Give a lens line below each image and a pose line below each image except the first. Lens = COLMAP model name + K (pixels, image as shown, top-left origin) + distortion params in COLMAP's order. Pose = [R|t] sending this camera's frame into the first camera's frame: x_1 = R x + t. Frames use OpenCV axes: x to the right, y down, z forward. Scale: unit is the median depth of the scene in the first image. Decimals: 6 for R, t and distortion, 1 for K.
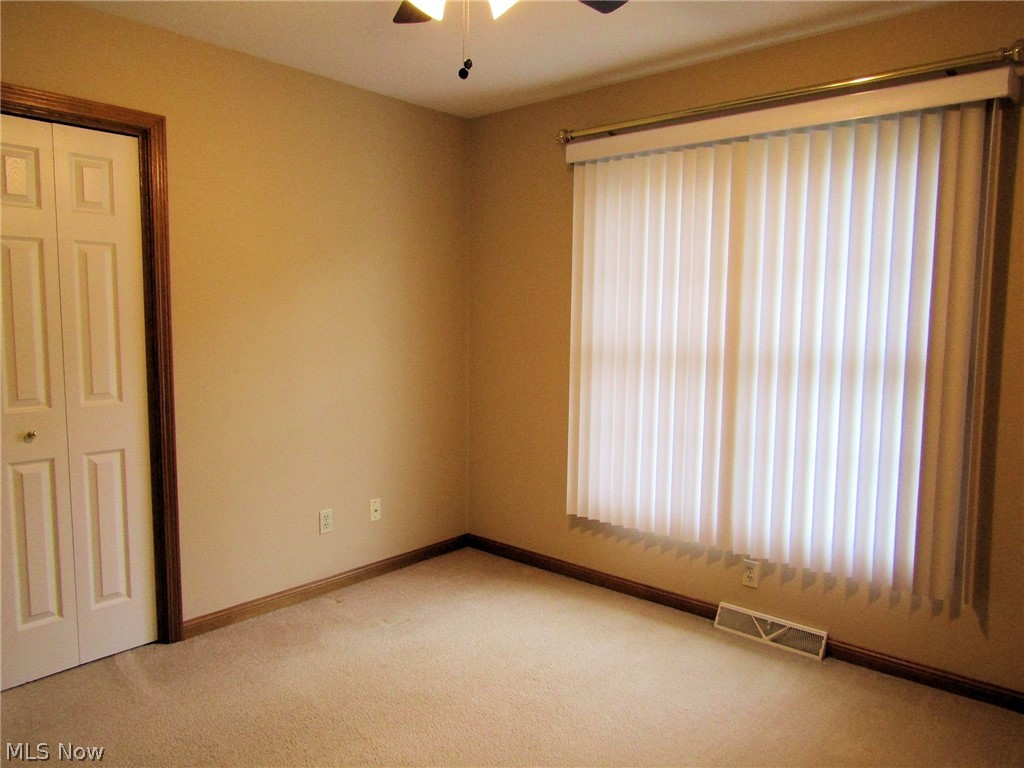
lens RADIAL K [[724.4, 0, 512.0], [0, 724.4, 384.0], [0, 0, 1]] dist [-0.013386, -0.003292]
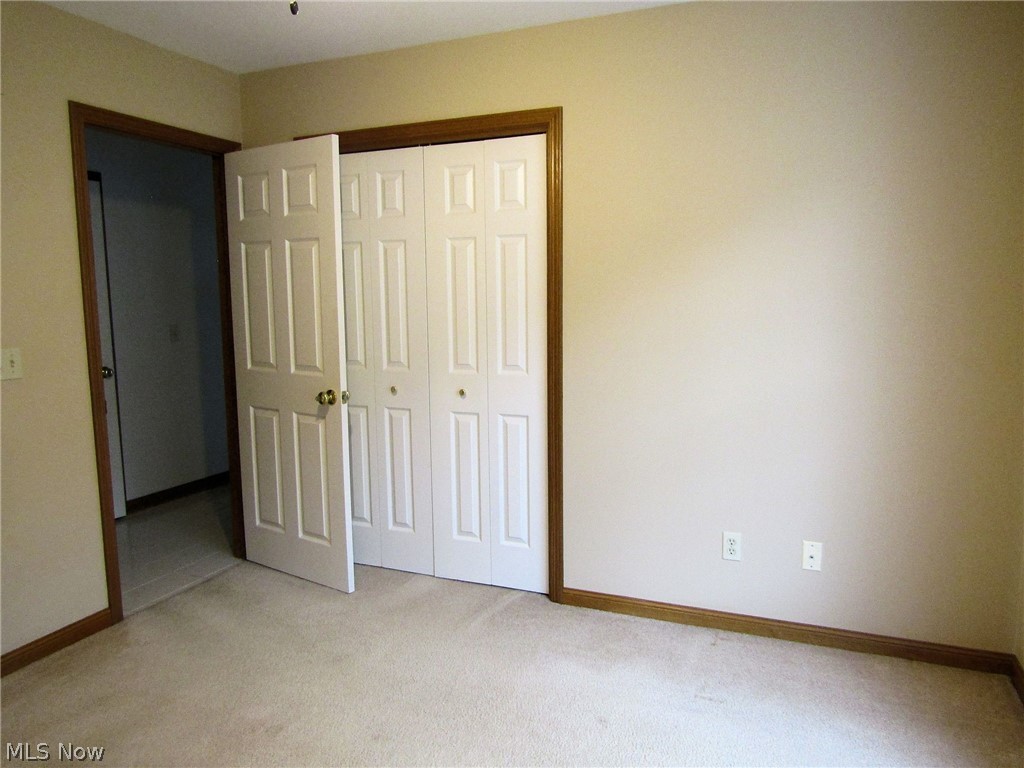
lens RADIAL K [[724.4, 0, 512.0], [0, 724.4, 384.0], [0, 0, 1]] dist [-0.013386, -0.003292]
pose [[0.312442, 0.106764, -0.943918, 0.514734], [-0.075552, 0.993309, 0.087343, -0.056477], [0.946928, 0.044025, 0.318417, 0.601824]]
